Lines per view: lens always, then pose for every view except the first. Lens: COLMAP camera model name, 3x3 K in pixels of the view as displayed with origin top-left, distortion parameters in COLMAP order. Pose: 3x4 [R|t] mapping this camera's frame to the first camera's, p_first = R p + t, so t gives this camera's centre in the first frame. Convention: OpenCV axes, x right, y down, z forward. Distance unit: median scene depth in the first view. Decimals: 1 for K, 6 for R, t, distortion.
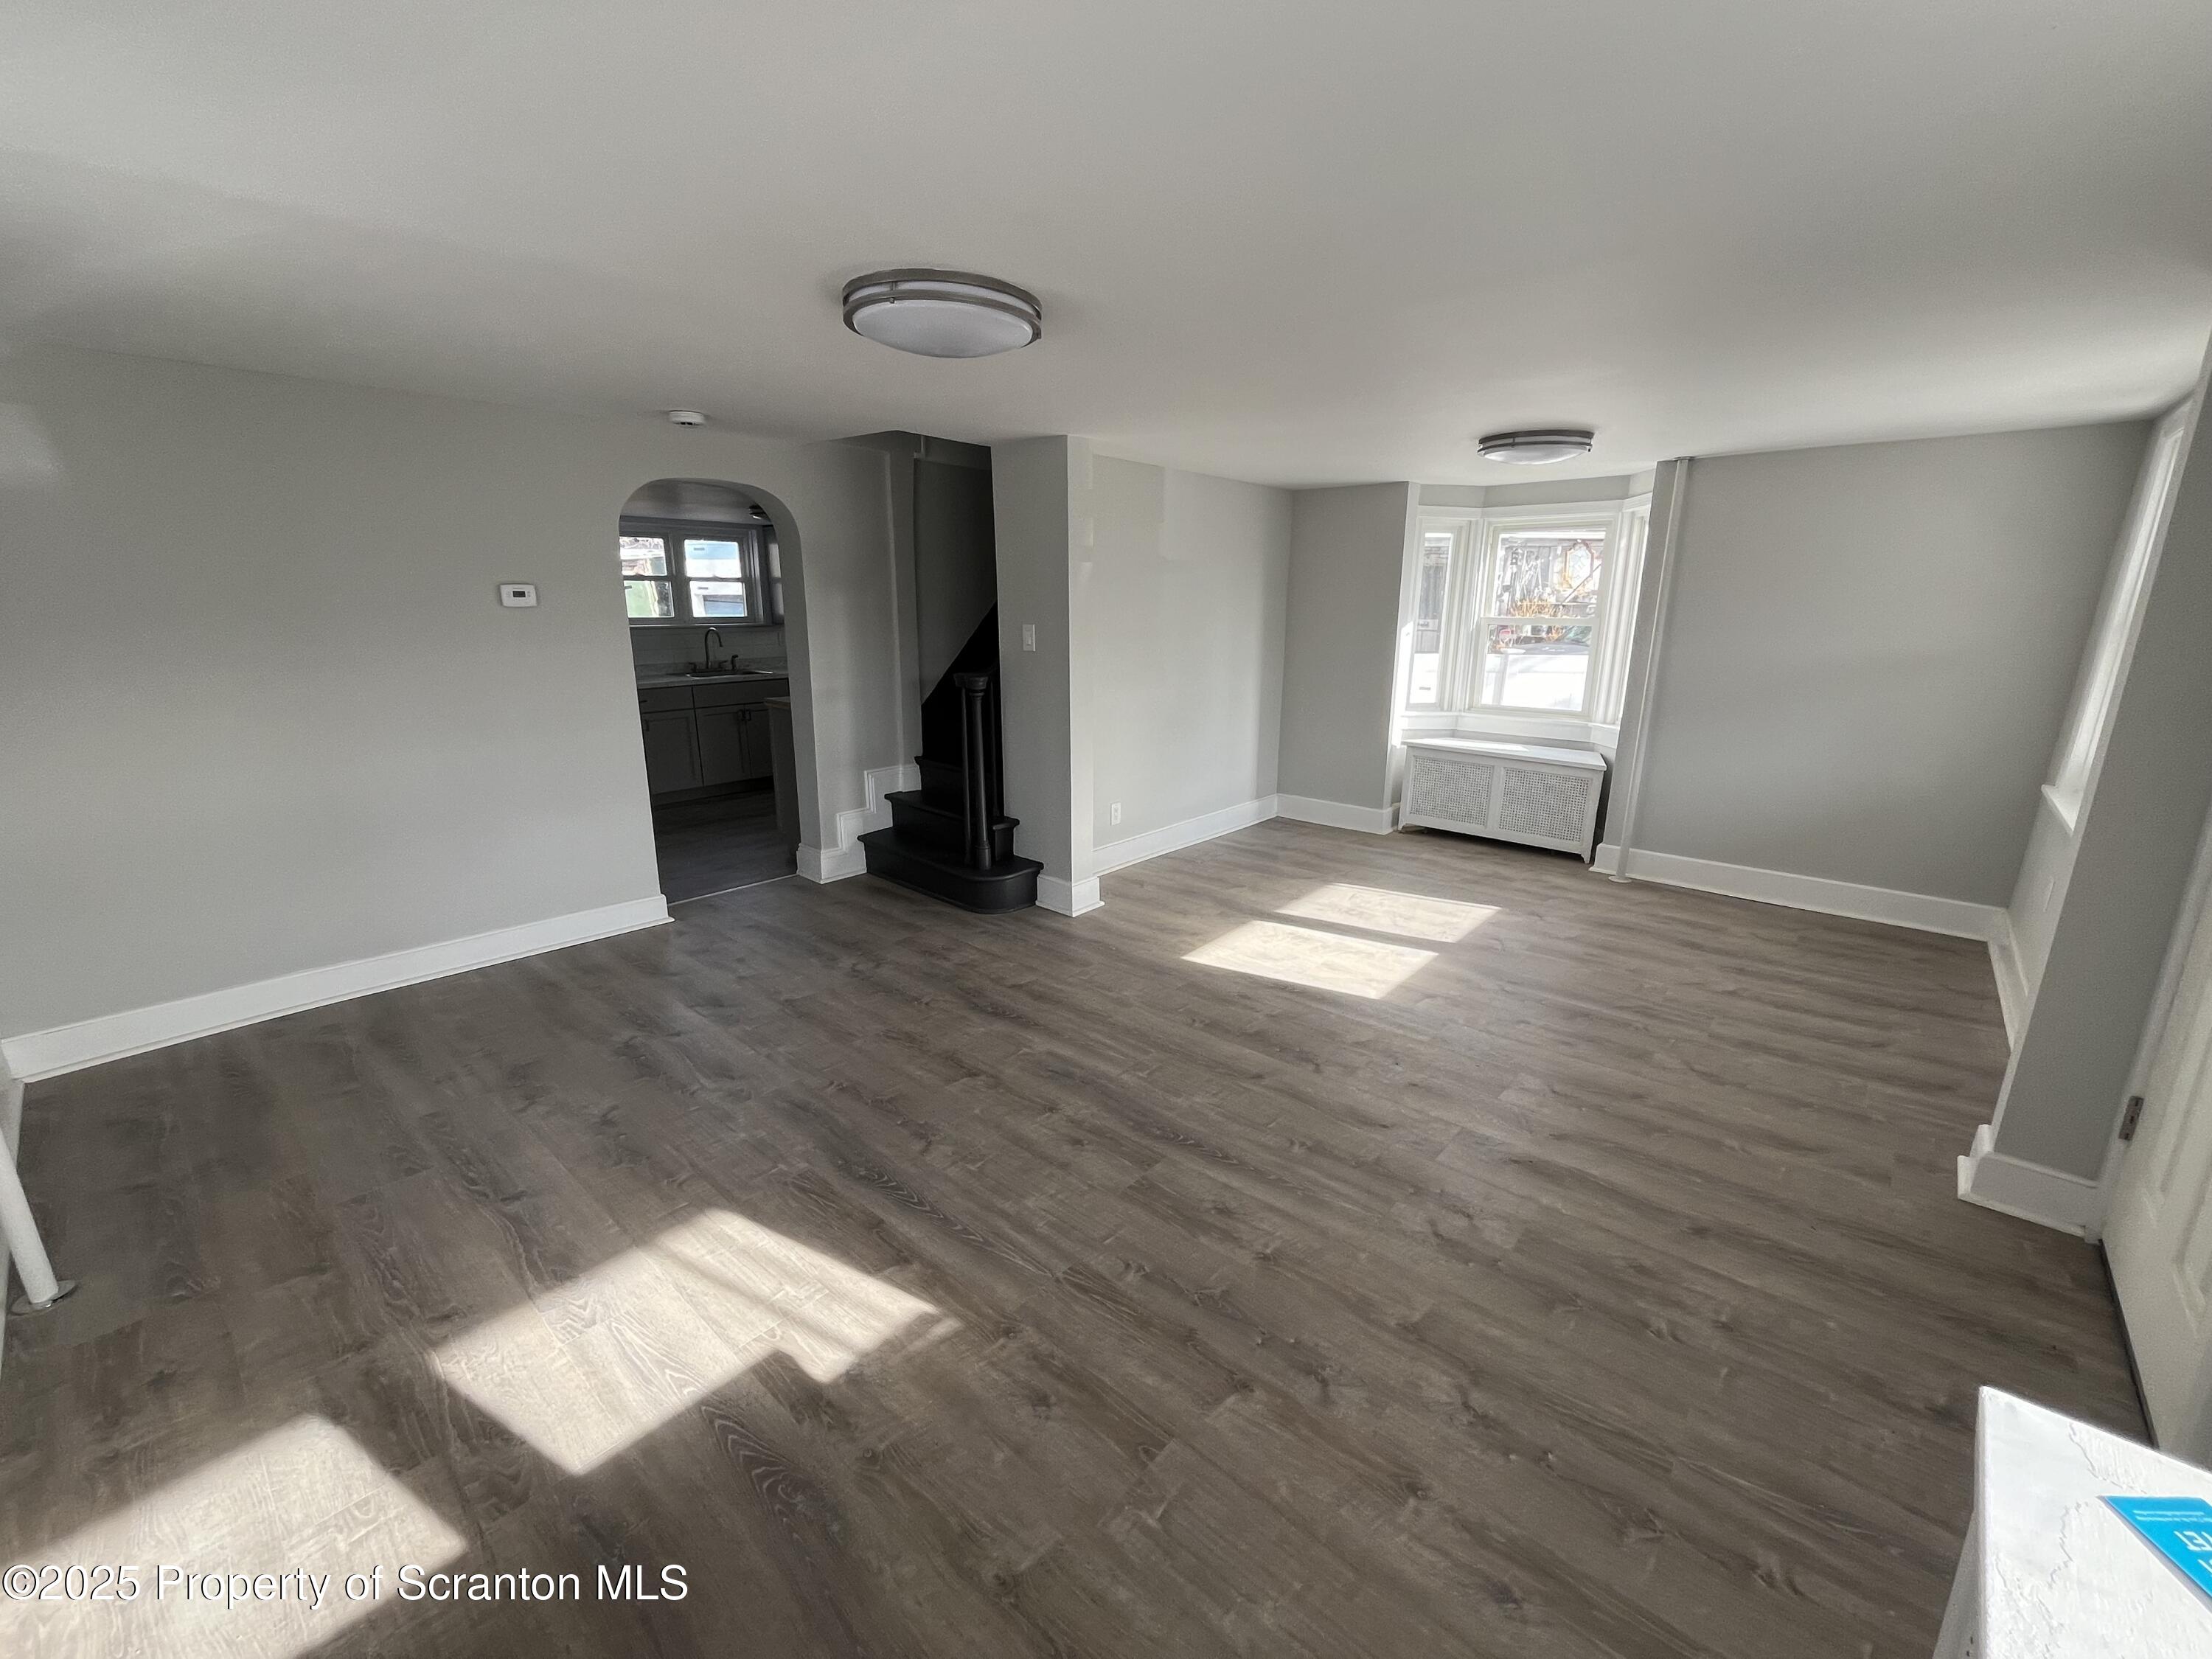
lens RADIAL K [[899.9, 0, 1104.5], [0, 899.9, 823.5], [0, 0, 1]] dist [-0.002334, 0.000300]
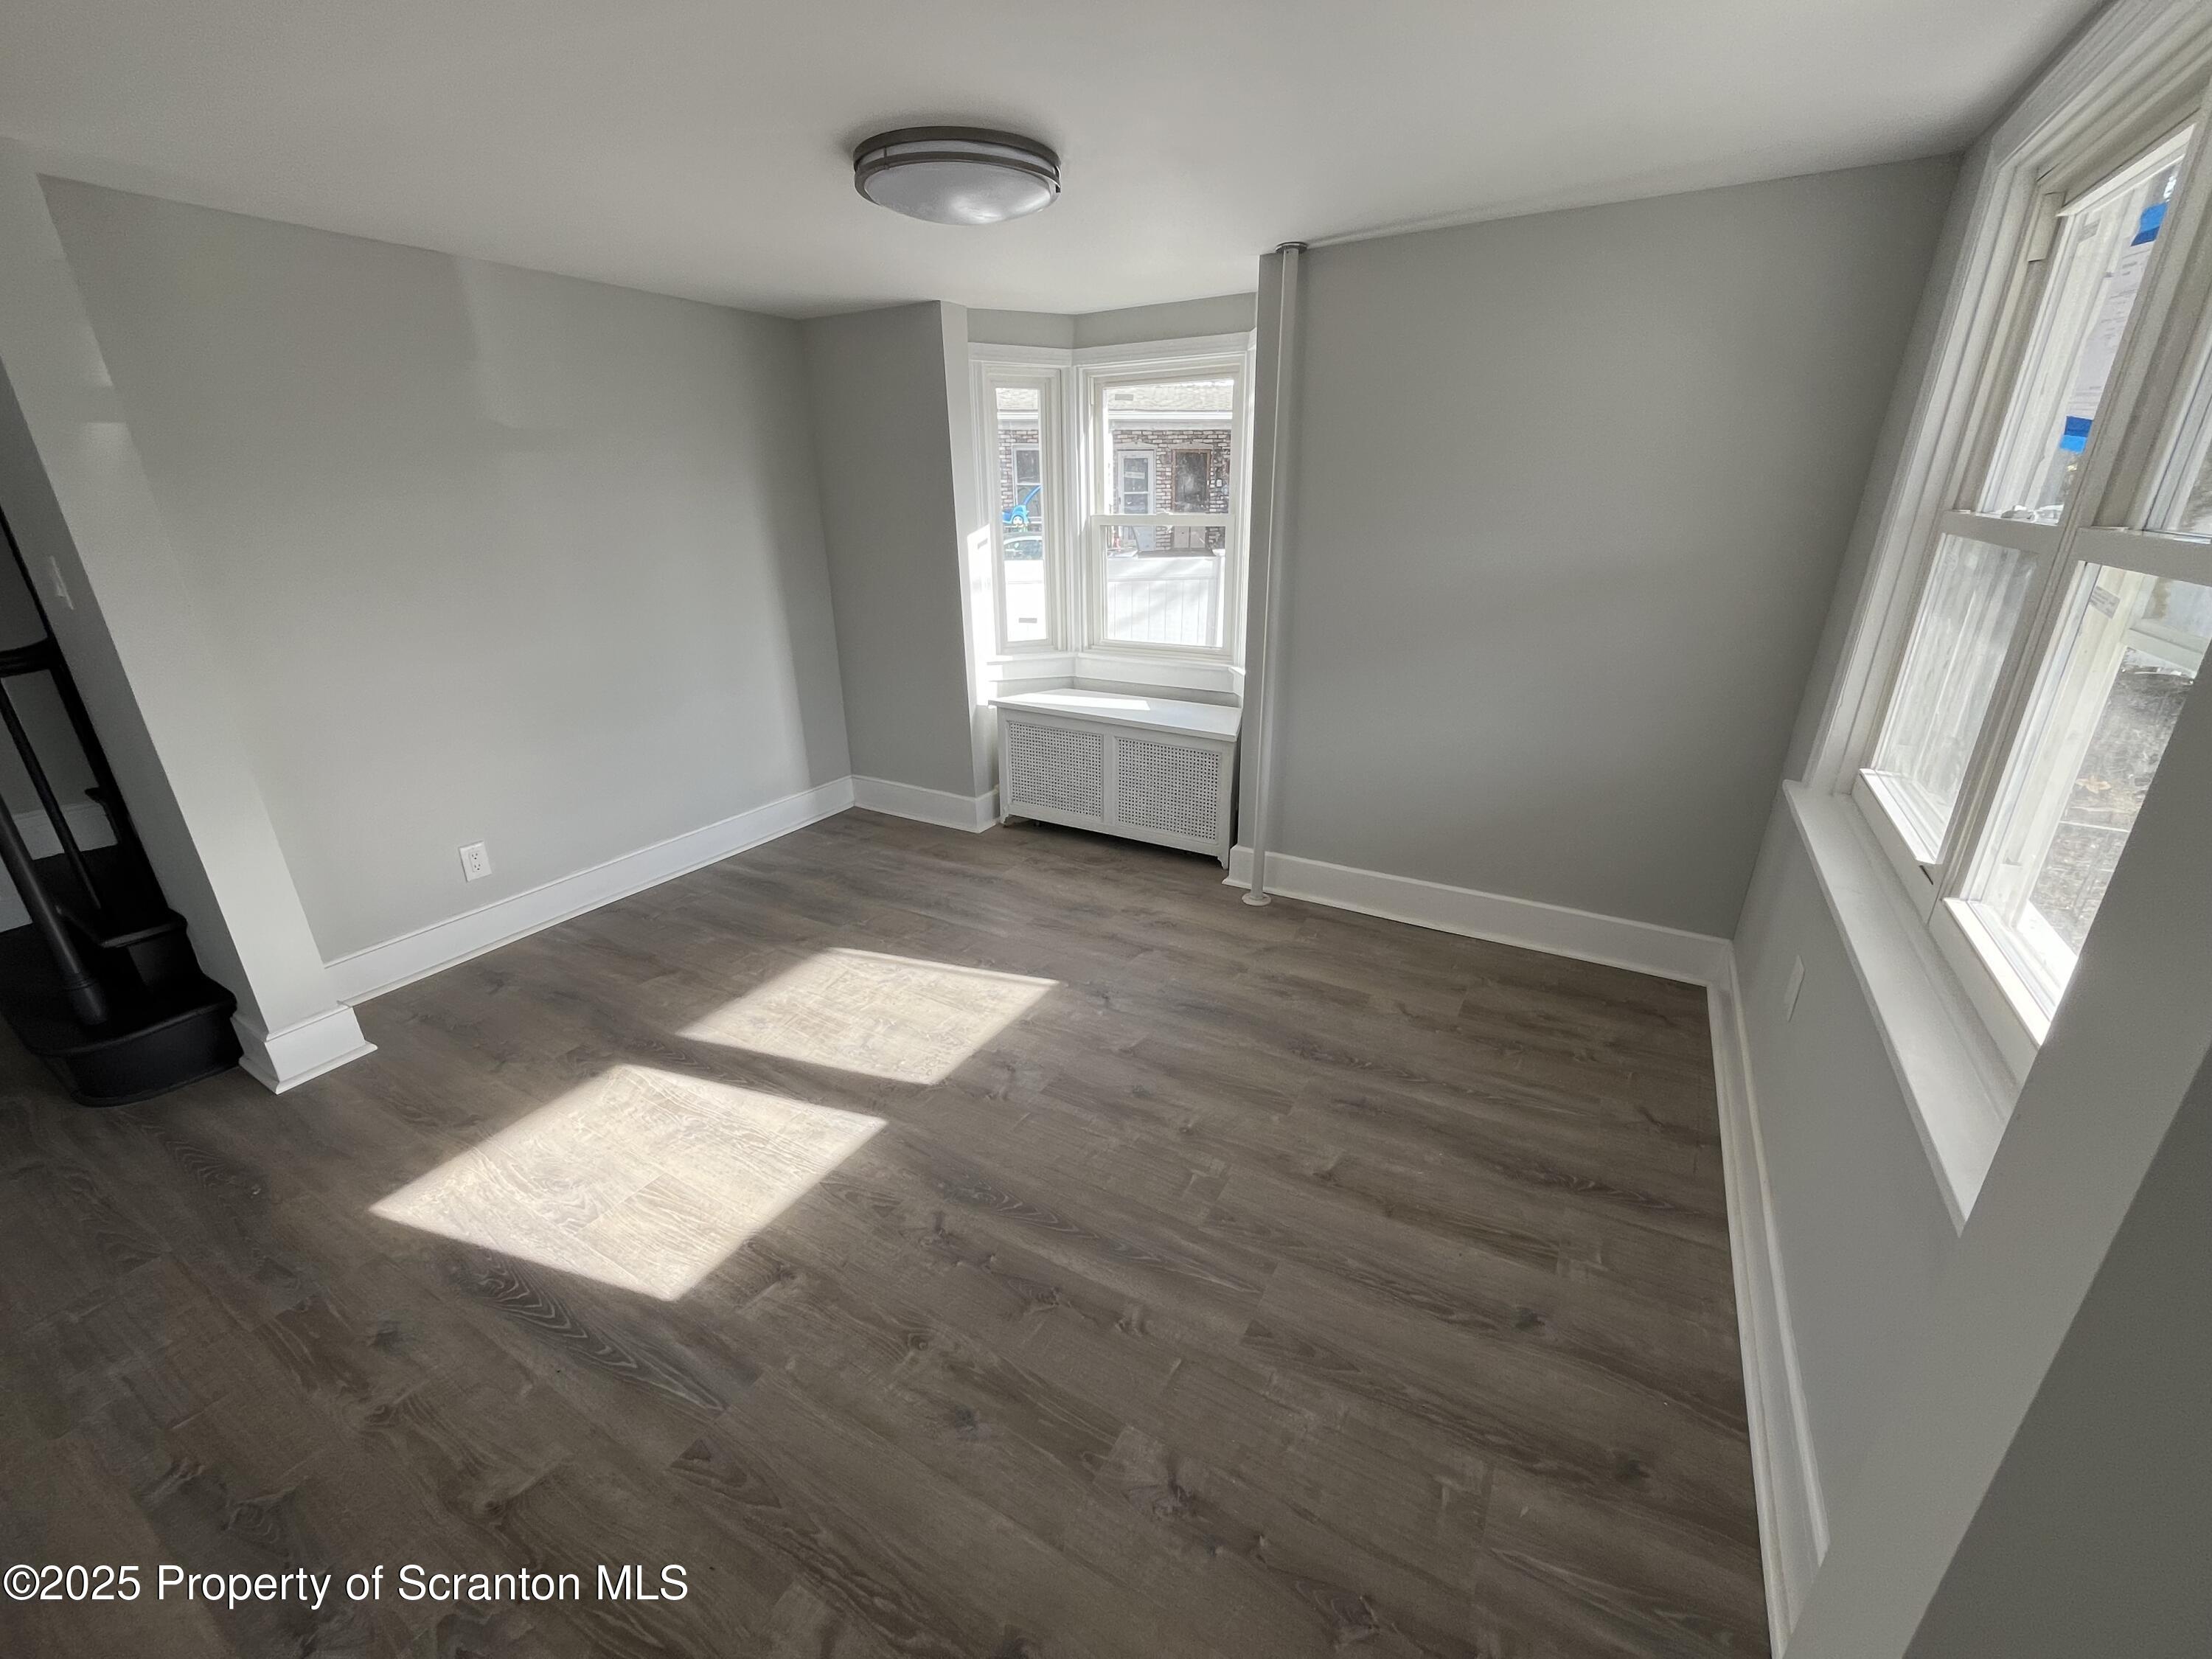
lens RADIAL K [[899.9, 0, 1104.5], [0, 899.9, 823.5], [0, 0, 1]] dist [-0.002334, 0.000300]
pose [[0.980596, -0.080098, 0.178930, 0.414103], [0.060638, 0.991890, 0.111701, -0.100607], [-0.186425, -0.098684, 0.977500, 0.421623]]
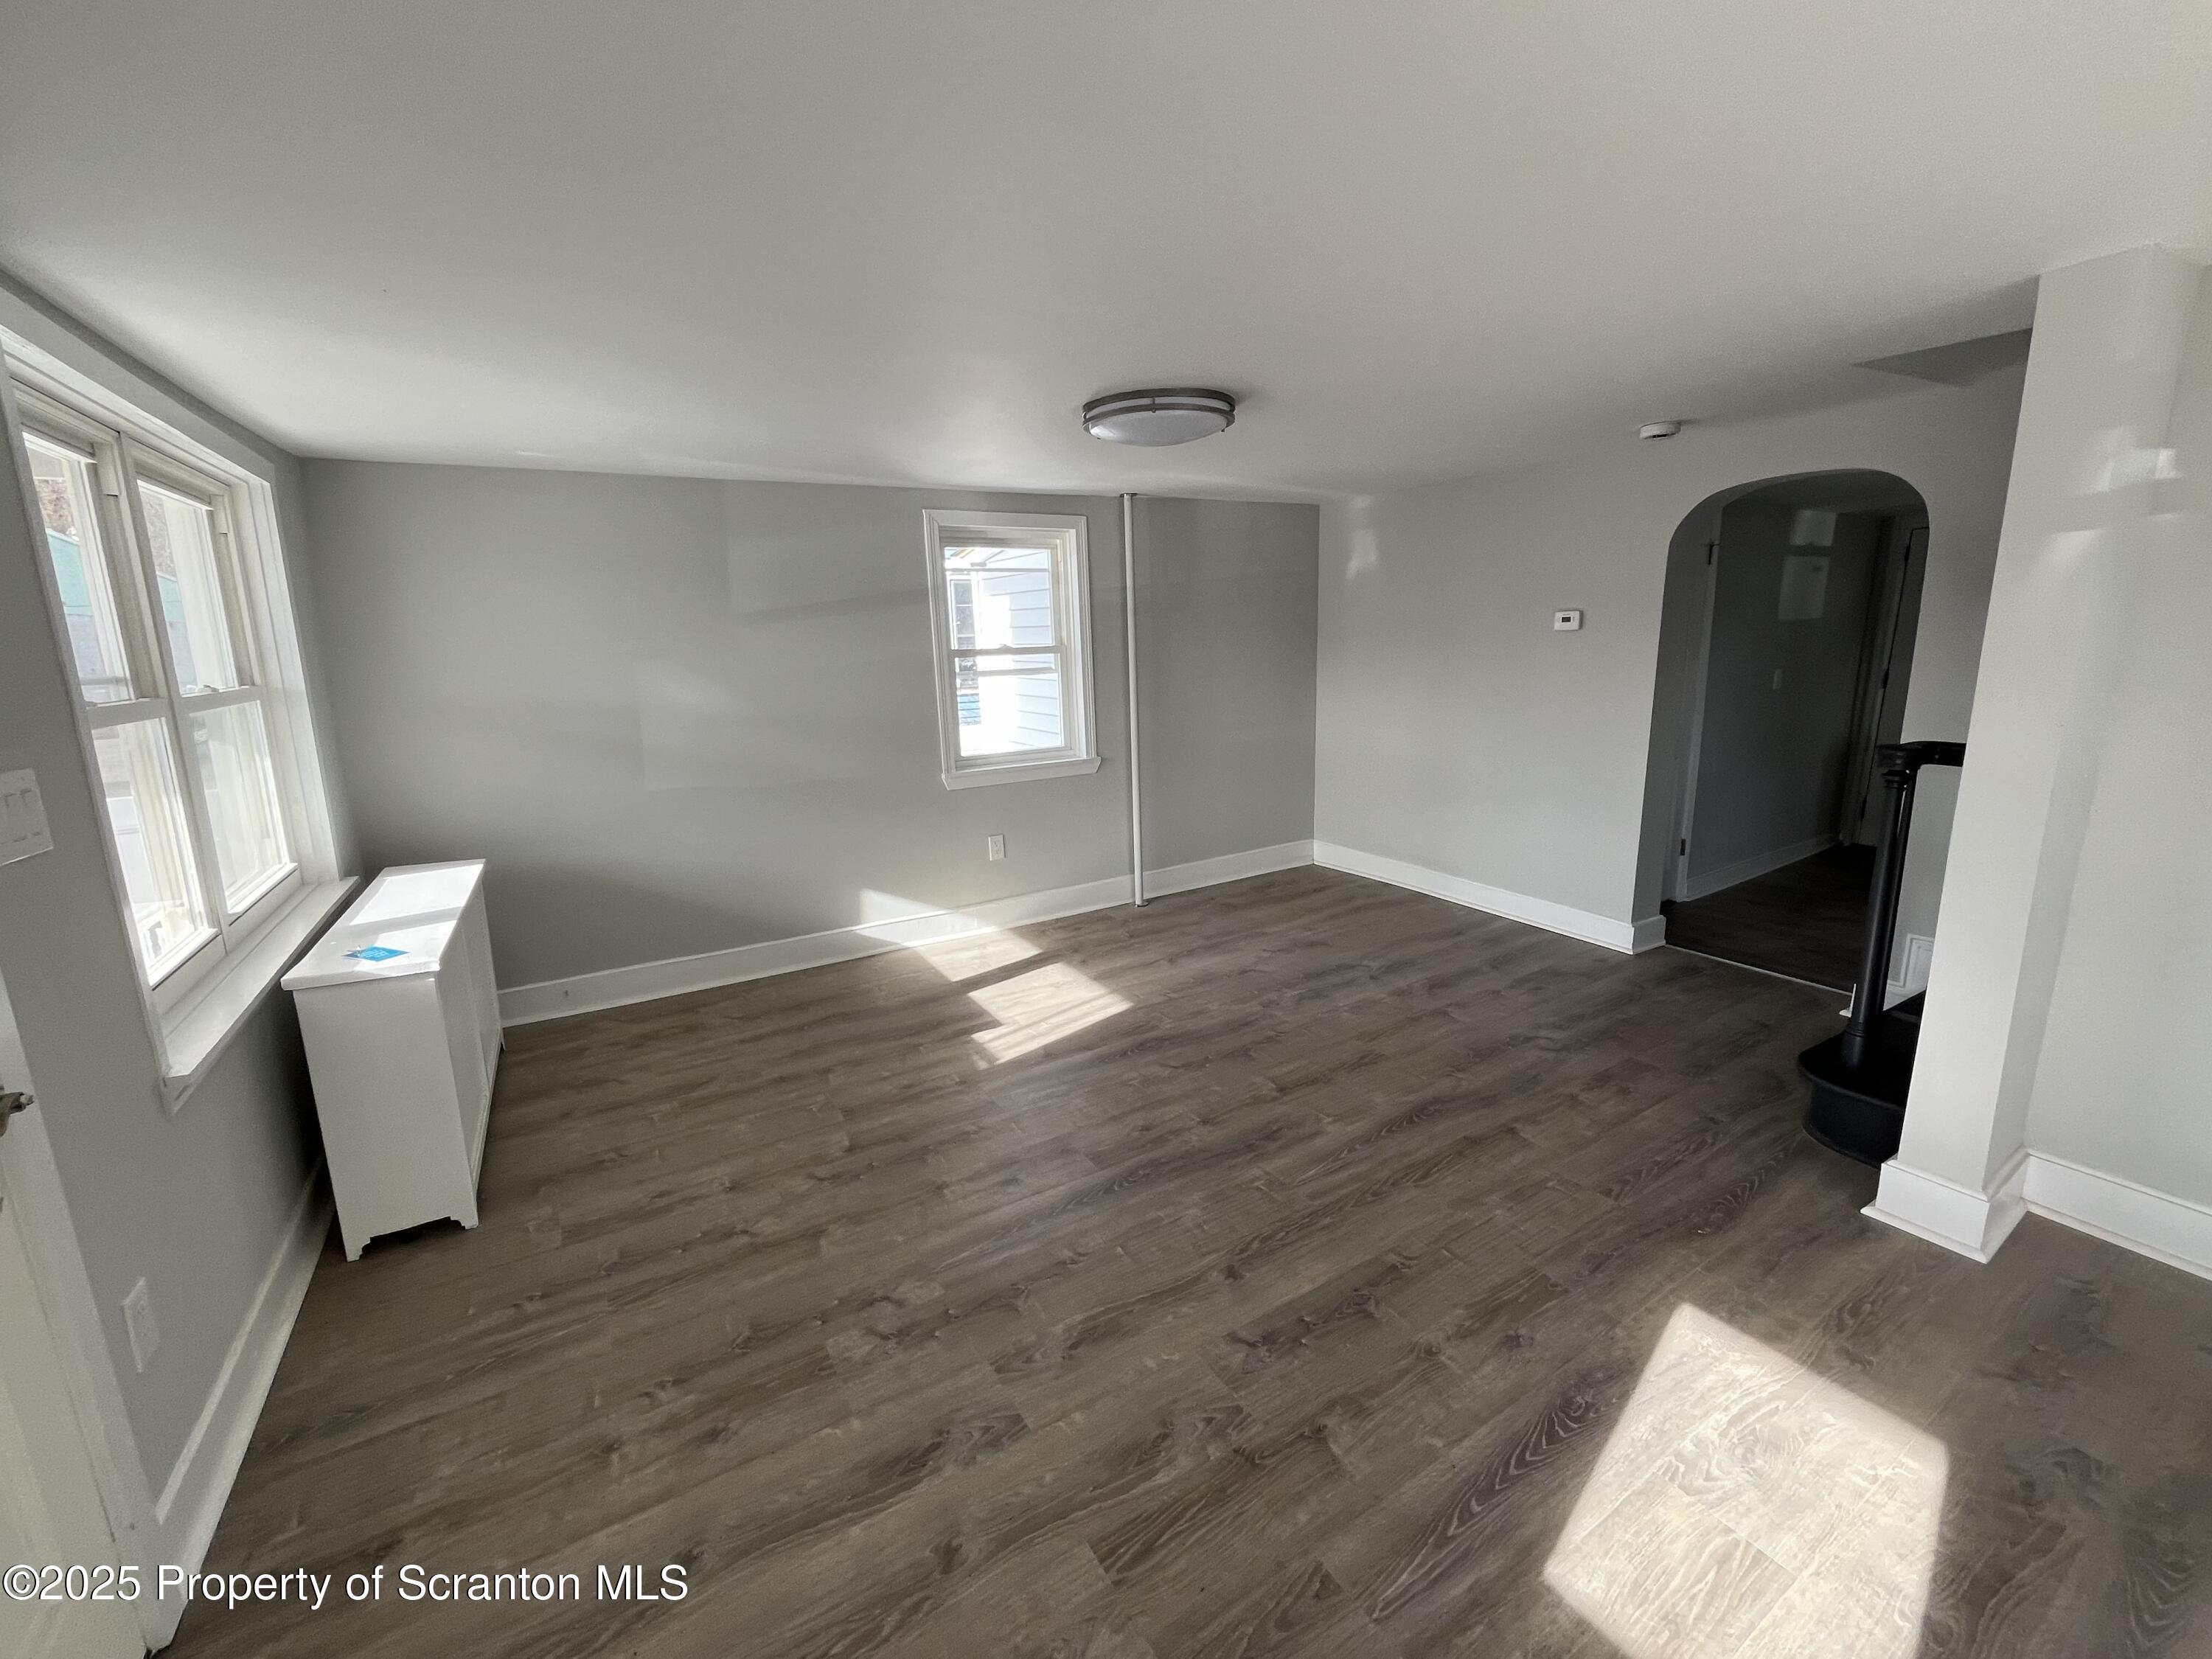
lens RADIAL K [[899.9, 0, 1104.5], [0, 899.9, 823.5], [0, 0, 1]] dist [-0.002334, 0.000300]
pose [[-0.292856, 0.202838, -0.934394, 0.595554], [-0.205722, 0.940986, 0.268745, -0.177653], [0.933763, 0.270929, -0.233845, 0.710146]]
